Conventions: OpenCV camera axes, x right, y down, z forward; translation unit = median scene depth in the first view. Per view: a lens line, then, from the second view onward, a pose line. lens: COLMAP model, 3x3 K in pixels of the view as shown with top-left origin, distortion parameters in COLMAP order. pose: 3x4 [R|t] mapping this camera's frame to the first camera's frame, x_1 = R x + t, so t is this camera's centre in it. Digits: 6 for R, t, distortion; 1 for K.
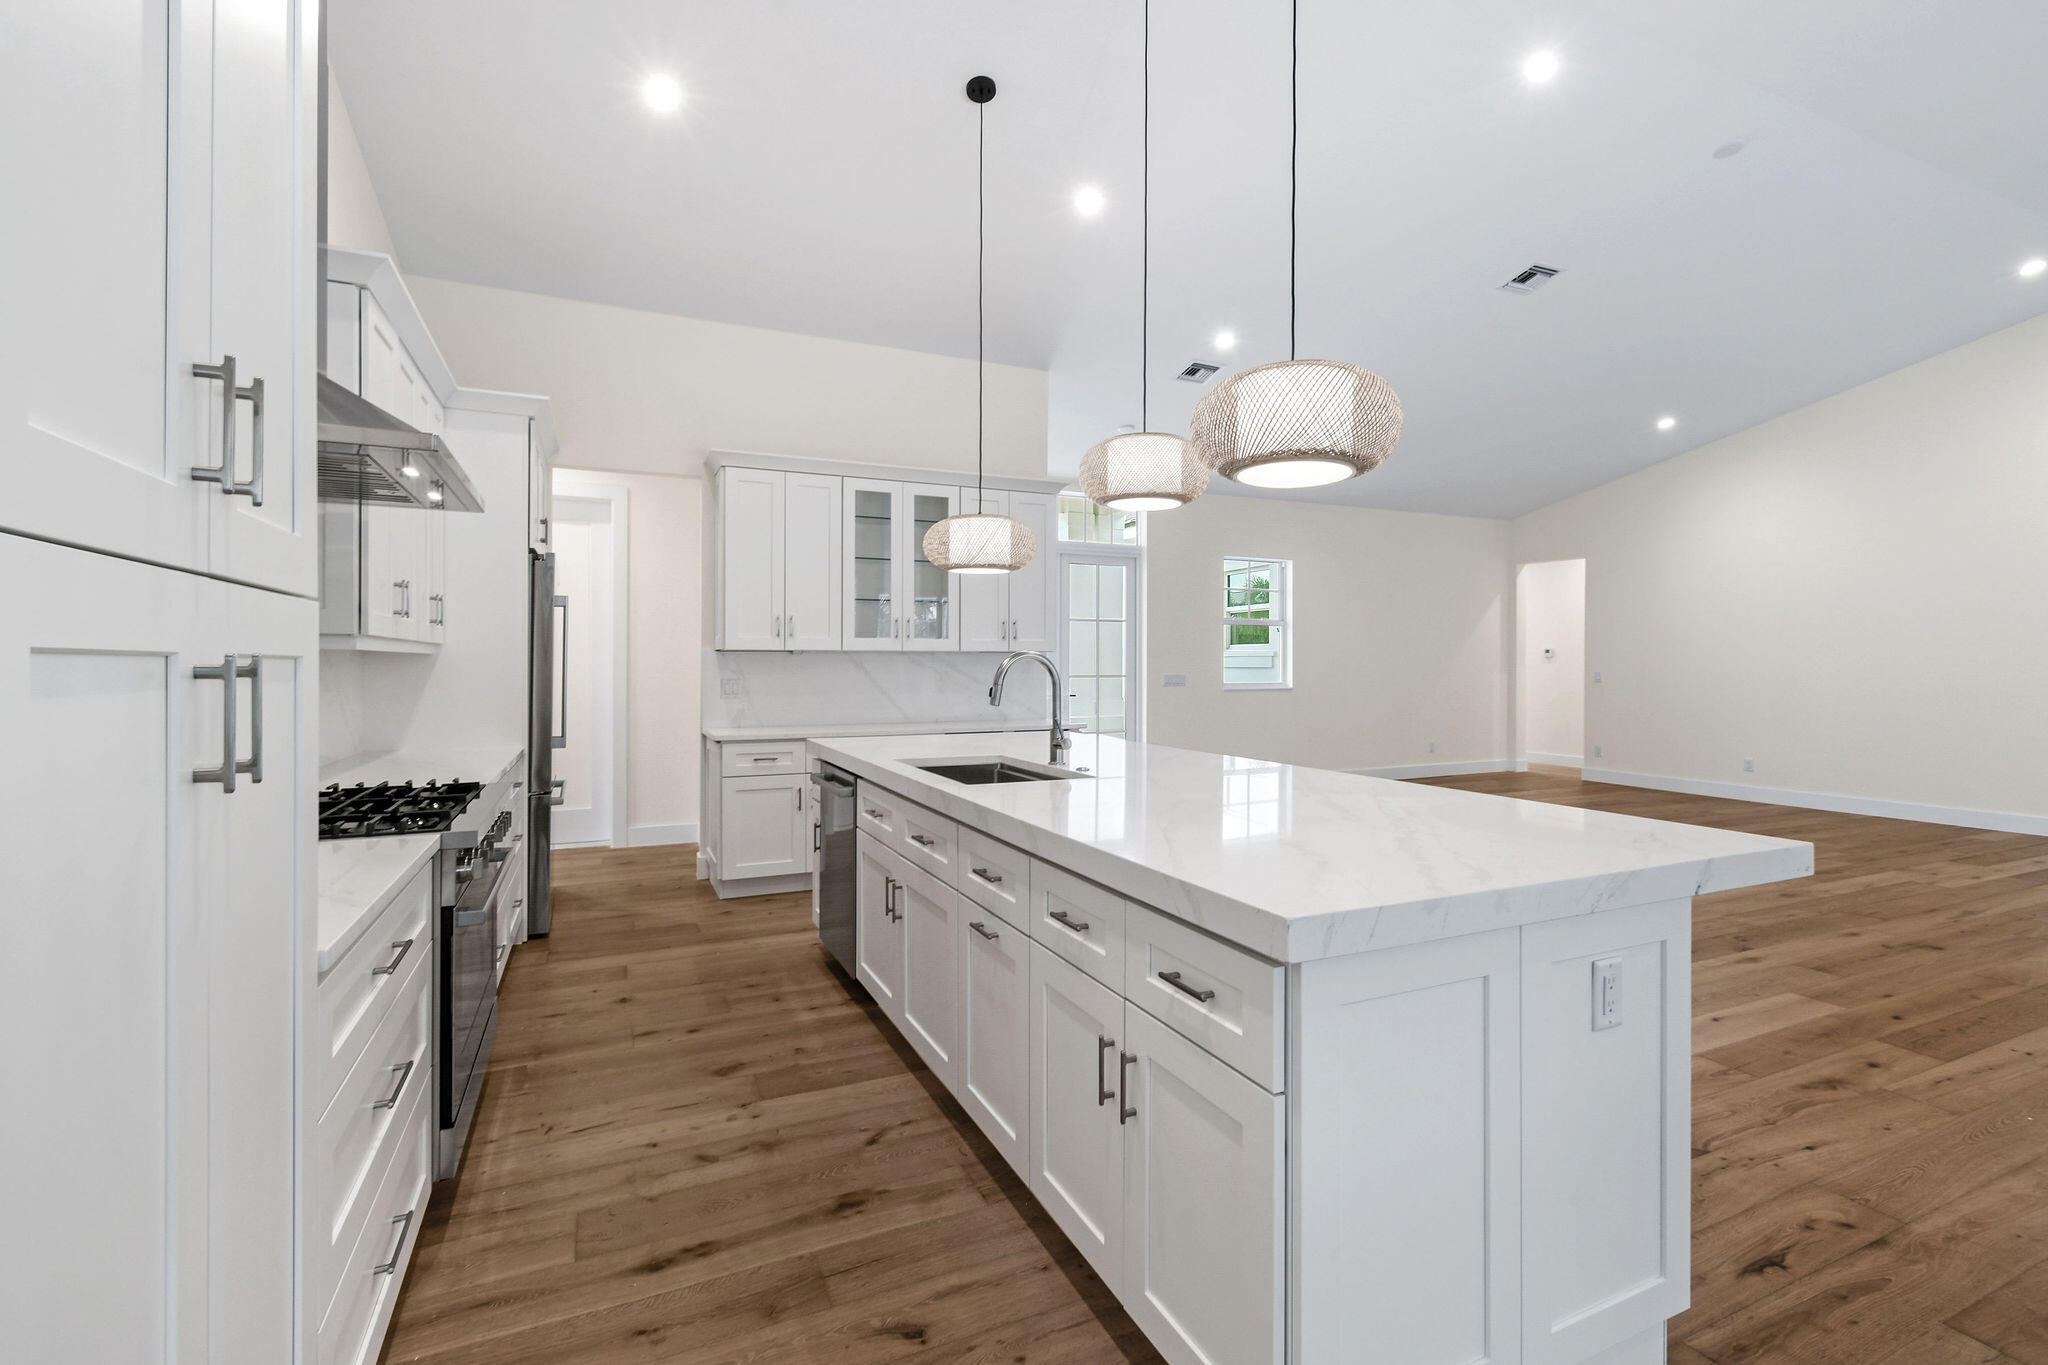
lens RADIAL K [[921.2, 0, 1025.4], [0, 921.2, 658.9], [0, 0, 1]] dist [0.007060, -0.003283]
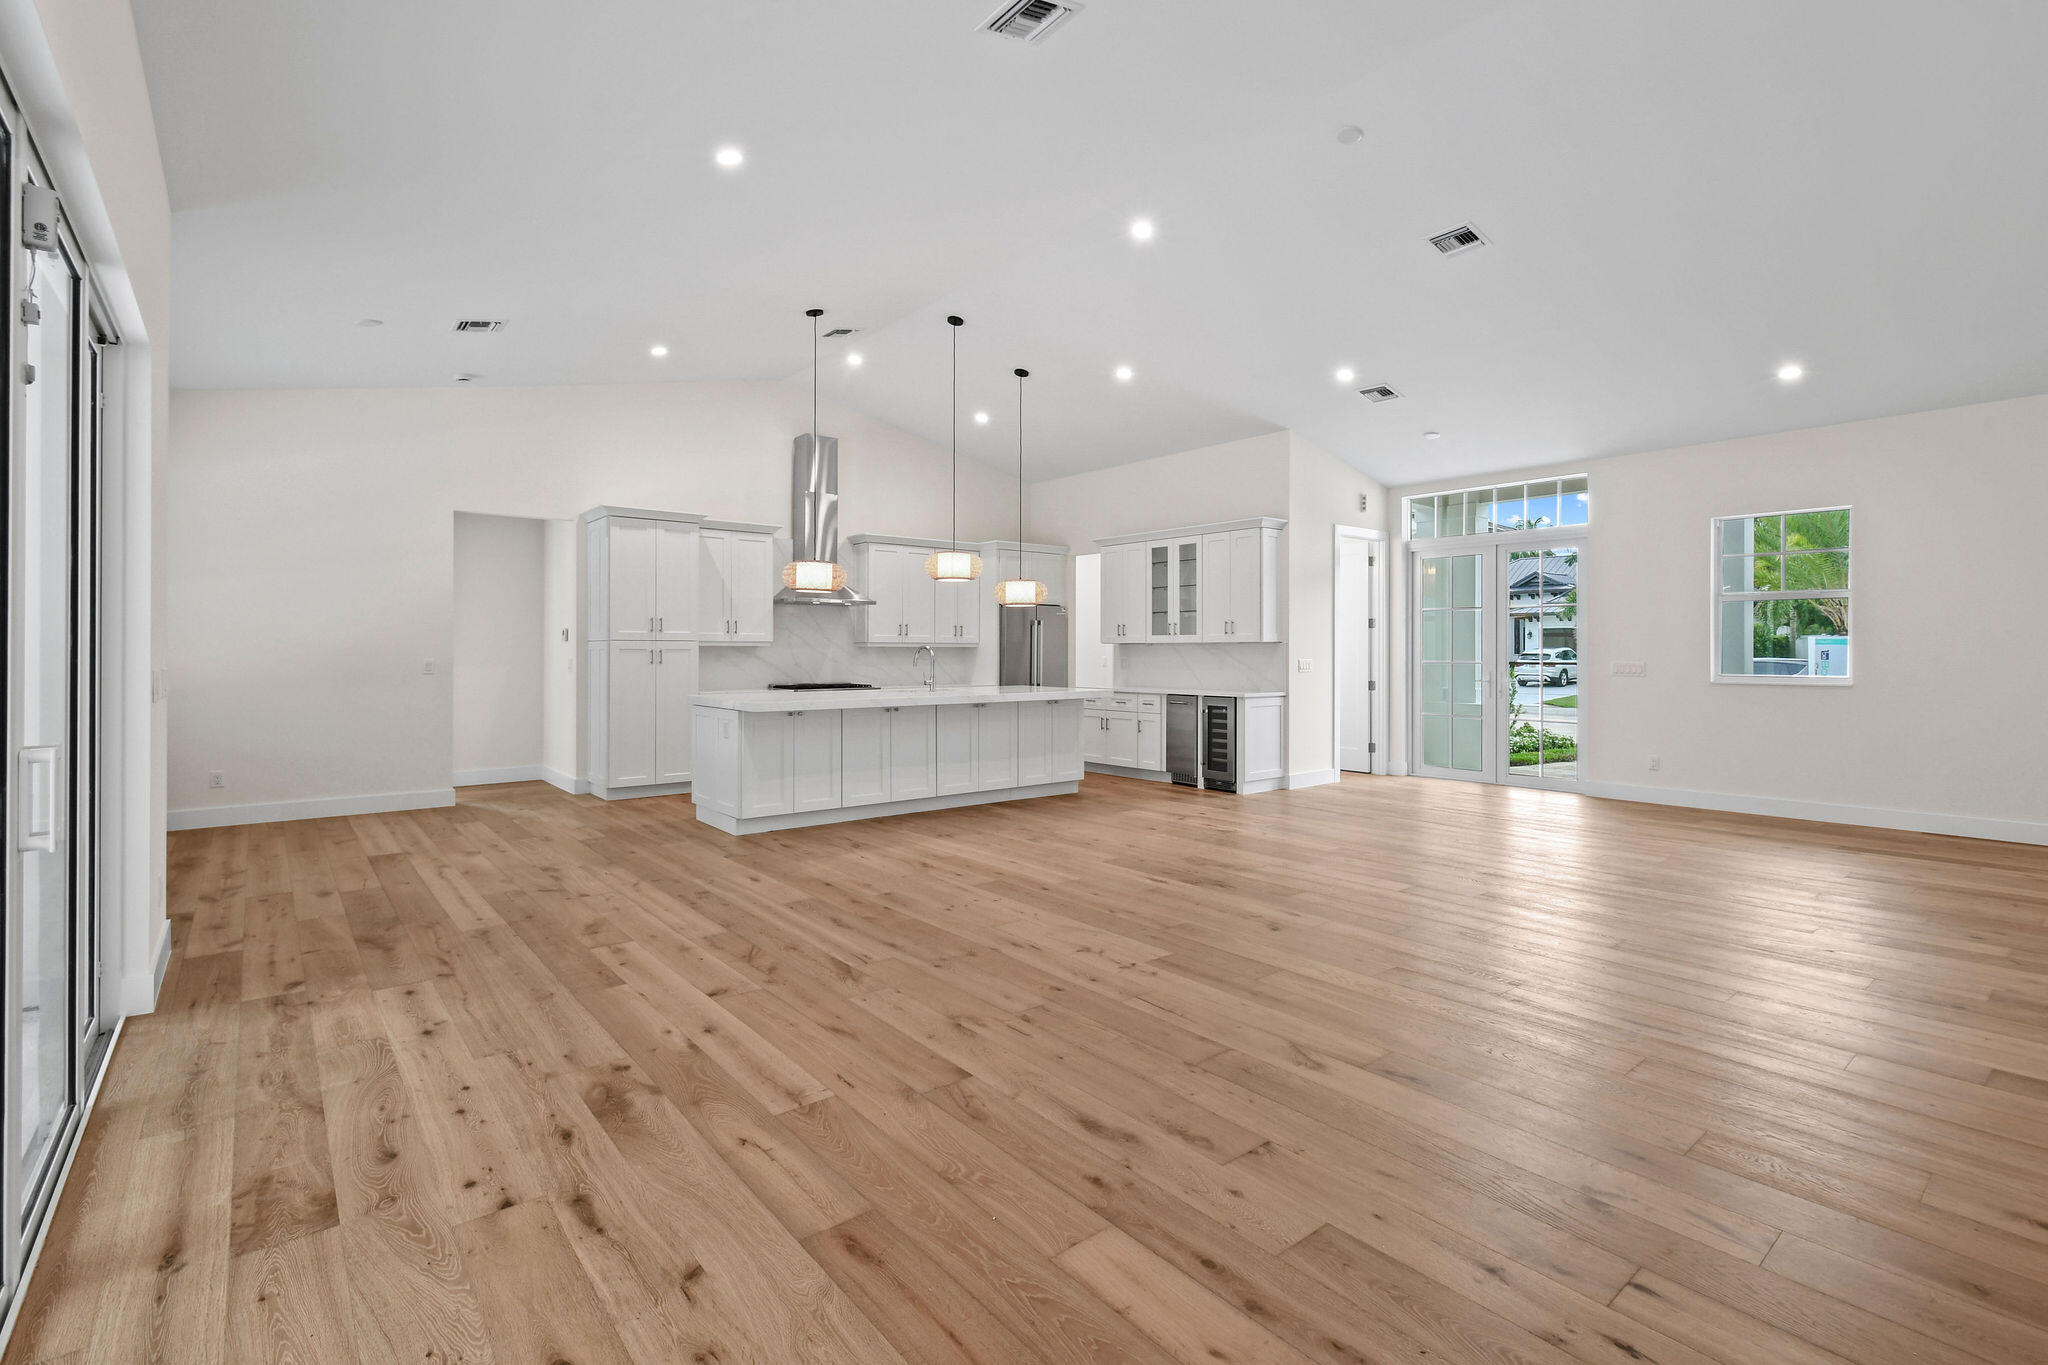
lens RADIAL K [[921.2, 0, 1025.8], [0, 921.2, 662.3], [0, 0, 1]] dist [0.007060, -0.003283]
pose [[0.254871, 0.012481, -0.966894, 1.367774], [0.005426, 0.999882, 0.014337, 0.000551], [0.966960, -0.008901, 0.254774, 0.337749]]
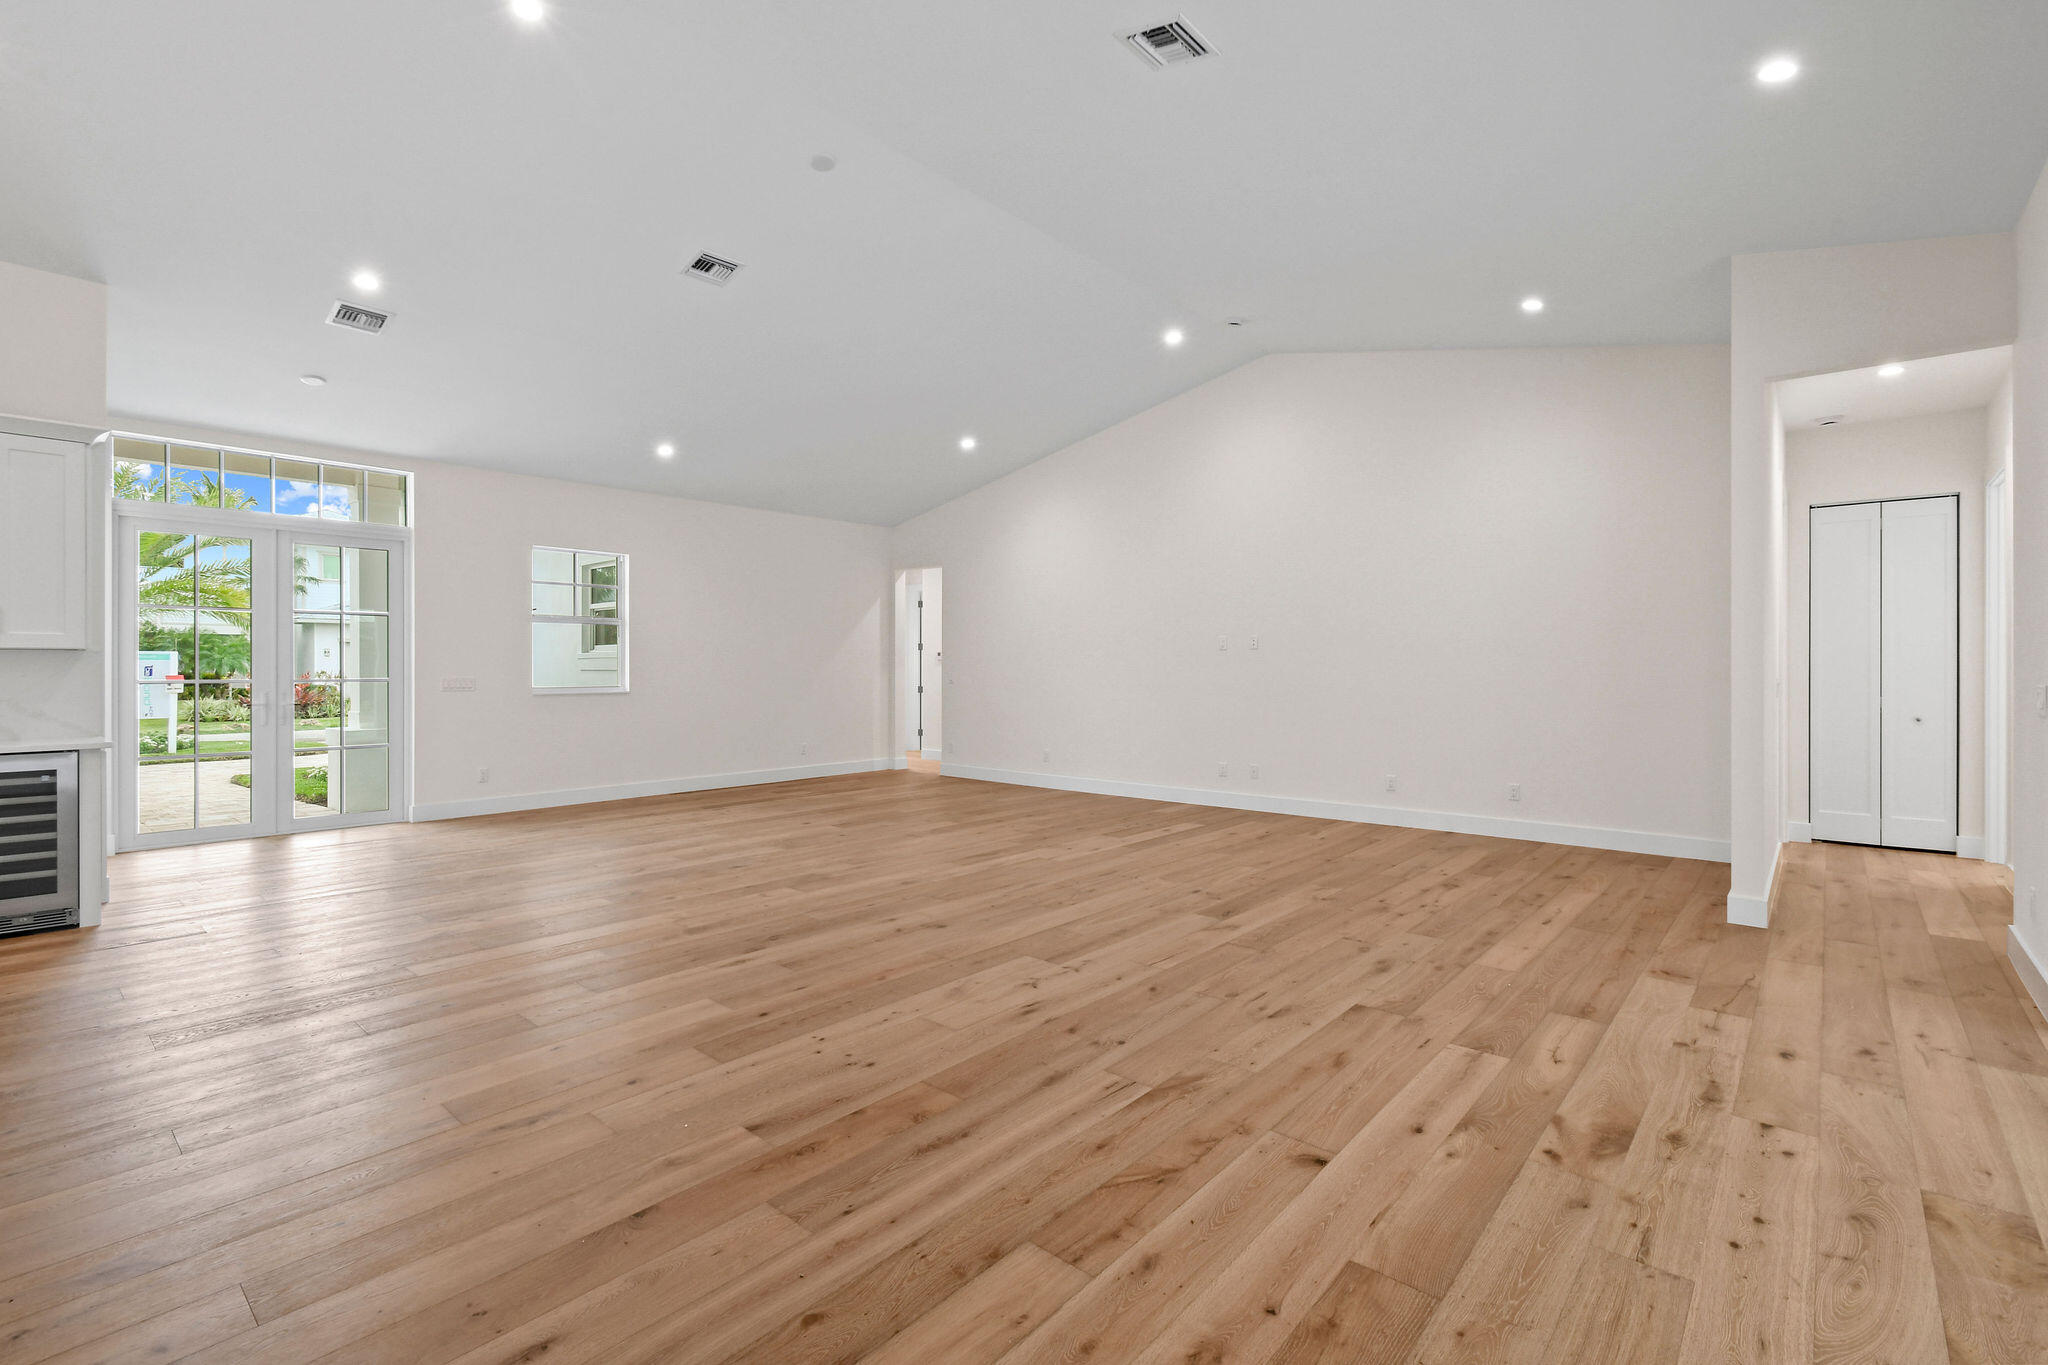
lens RADIAL K [[921.2, 0, 1033.8], [0, 921.2, 667.6], [0, 0, 1]] dist [0.007060, -0.003283]
pose [[0.910982, 0.000148, 0.412447, 0.466637], [-0.003016, 0.999976, 0.006303, 0.000246], [-0.412436, -0.006986, 0.910960, -0.024401]]
